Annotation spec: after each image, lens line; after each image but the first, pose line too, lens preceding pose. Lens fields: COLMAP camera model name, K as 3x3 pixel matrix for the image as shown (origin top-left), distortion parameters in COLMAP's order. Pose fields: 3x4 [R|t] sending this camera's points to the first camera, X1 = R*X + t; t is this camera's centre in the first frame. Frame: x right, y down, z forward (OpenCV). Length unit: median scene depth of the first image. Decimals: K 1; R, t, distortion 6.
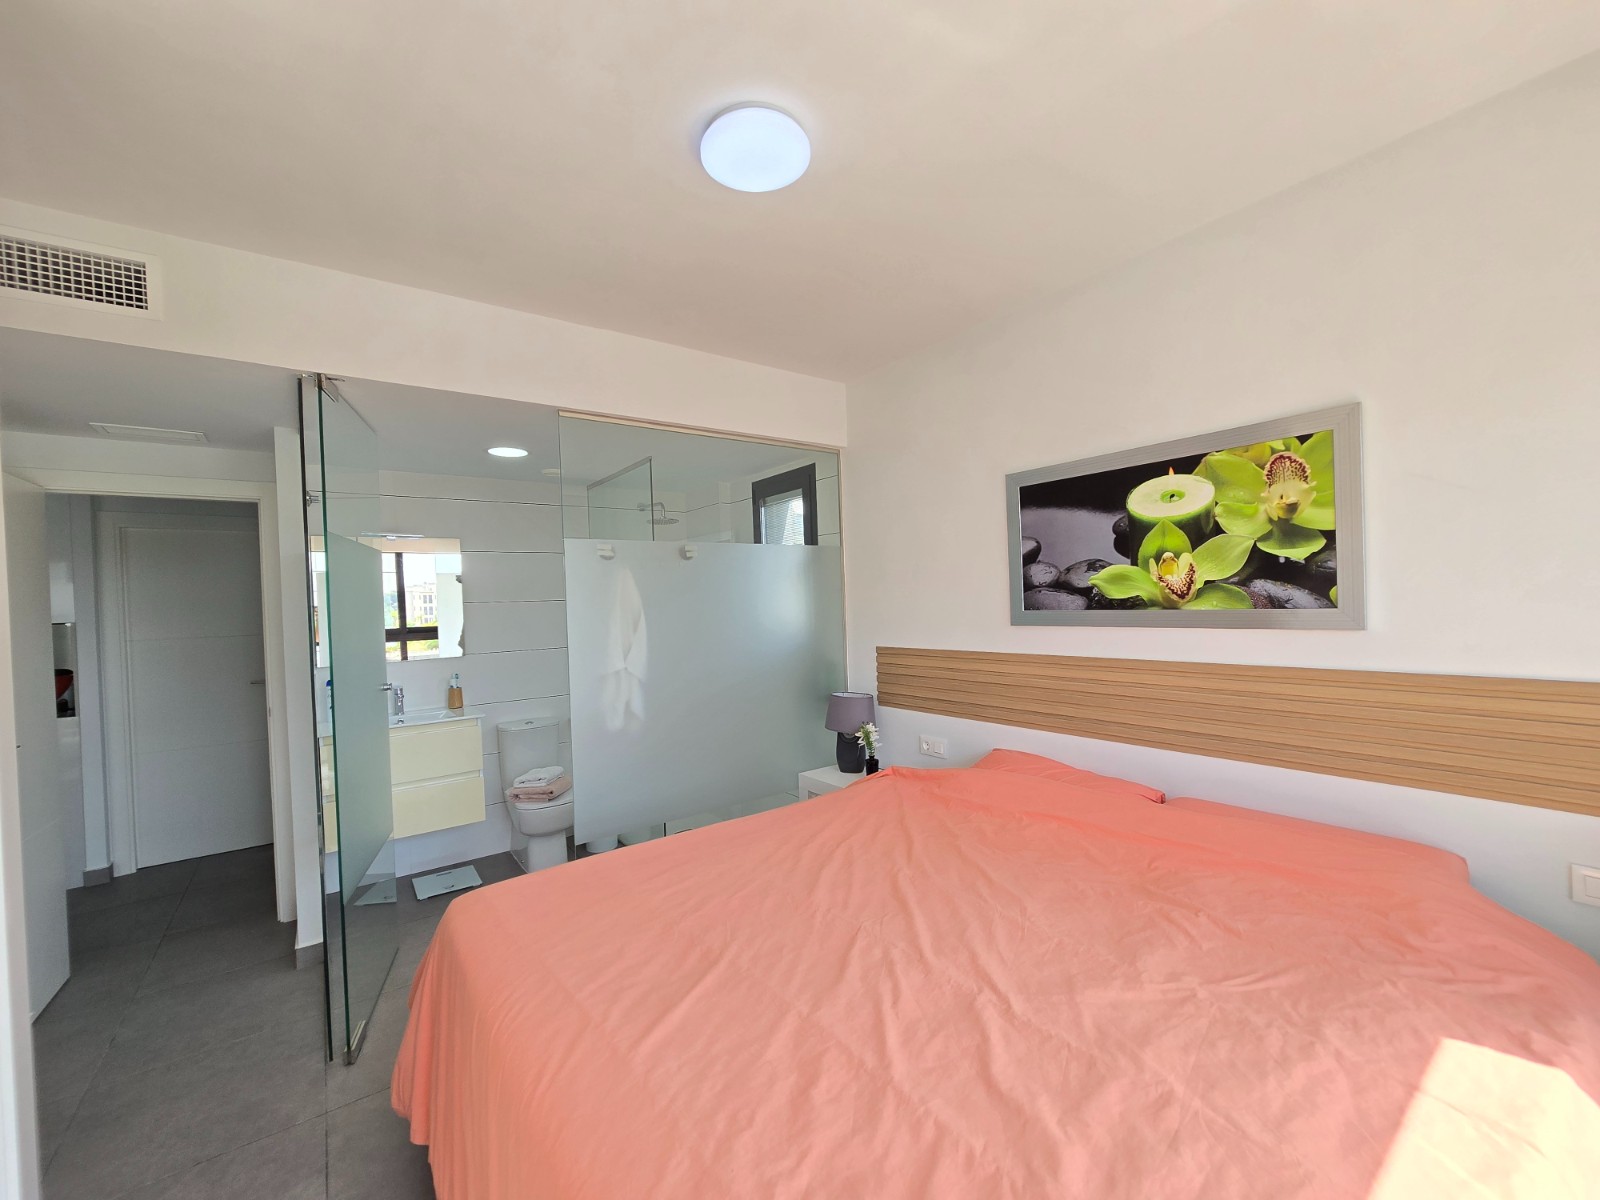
lens RADIAL K [[657.9, 0, 798.2], [0, 657.9, 607.4], [0, 0, 1]] dist [-0.002472, -0.000365]
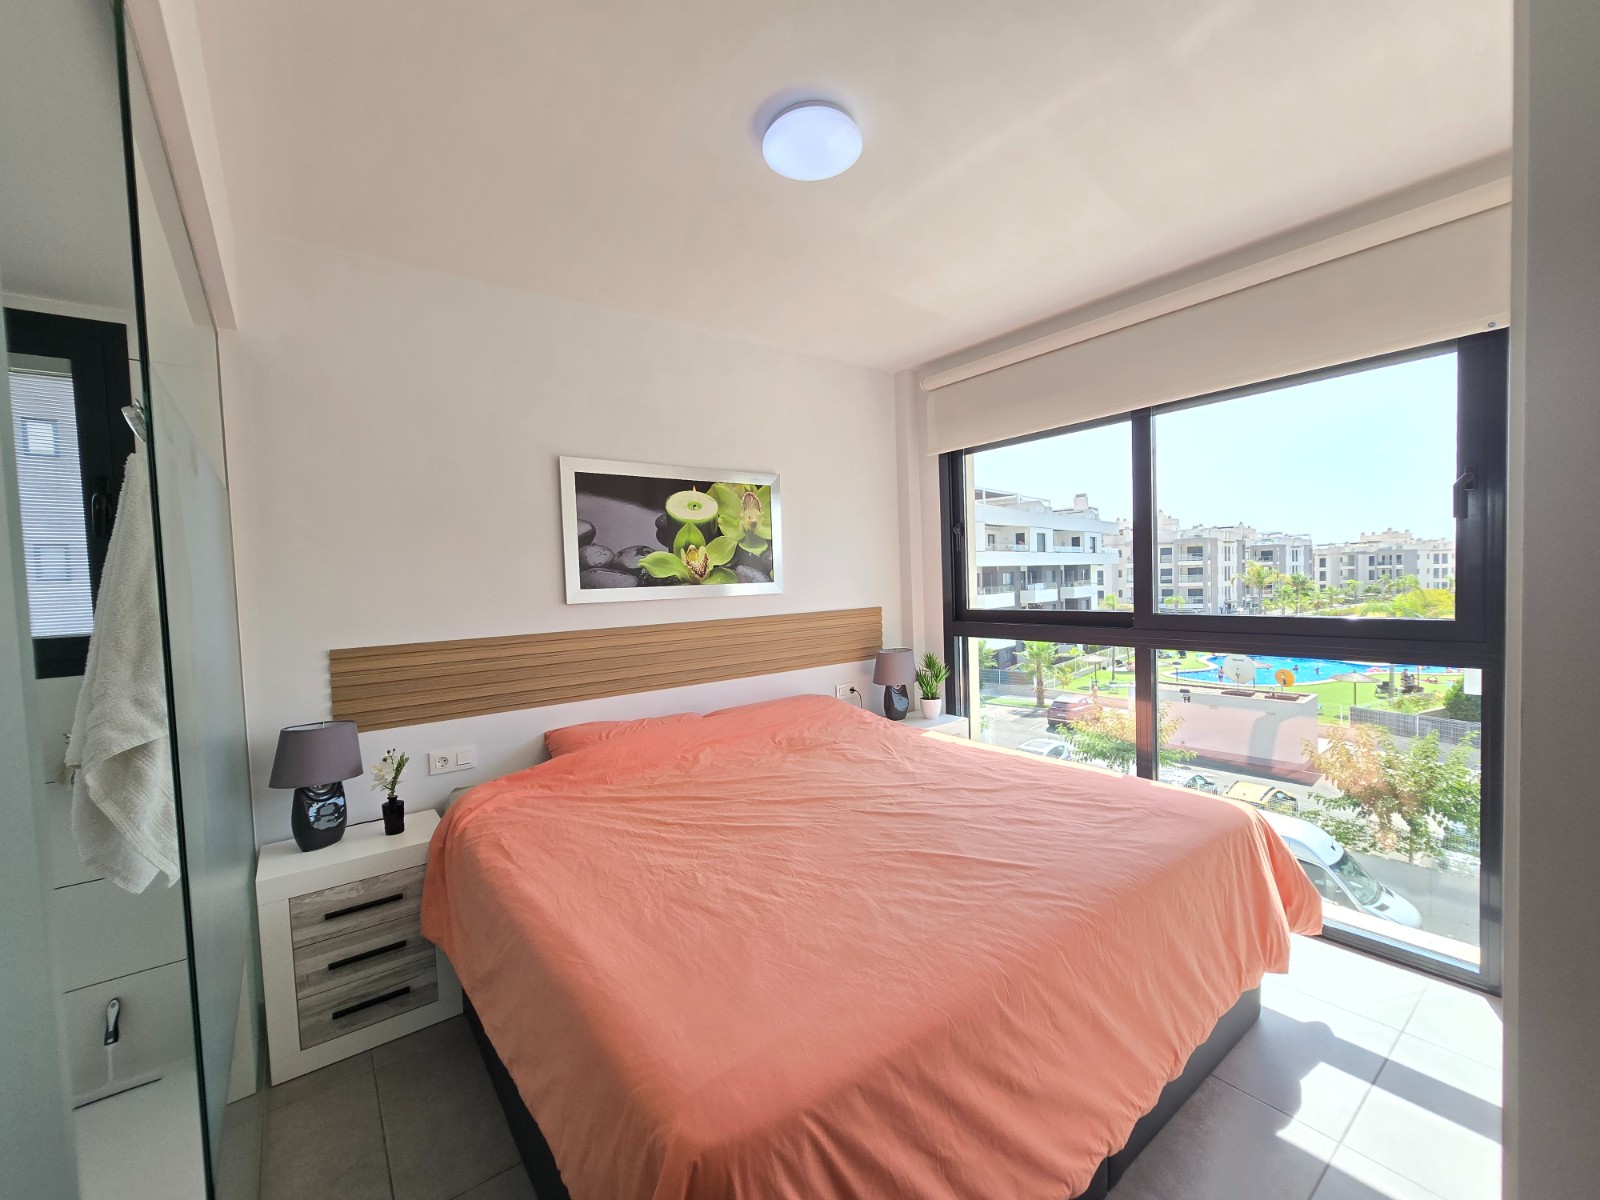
lens RADIAL K [[657.9, 0, 798.2], [0, 657.9, 607.4], [0, 0, 1]] dist [-0.002472, -0.000365]
pose [[-0.013668, -0.007131, 0.999881, -0.830739], [0.048288, 0.998803, 0.007784, 0.049462], [-0.998740, 0.048388, -0.013307, 0.764749]]
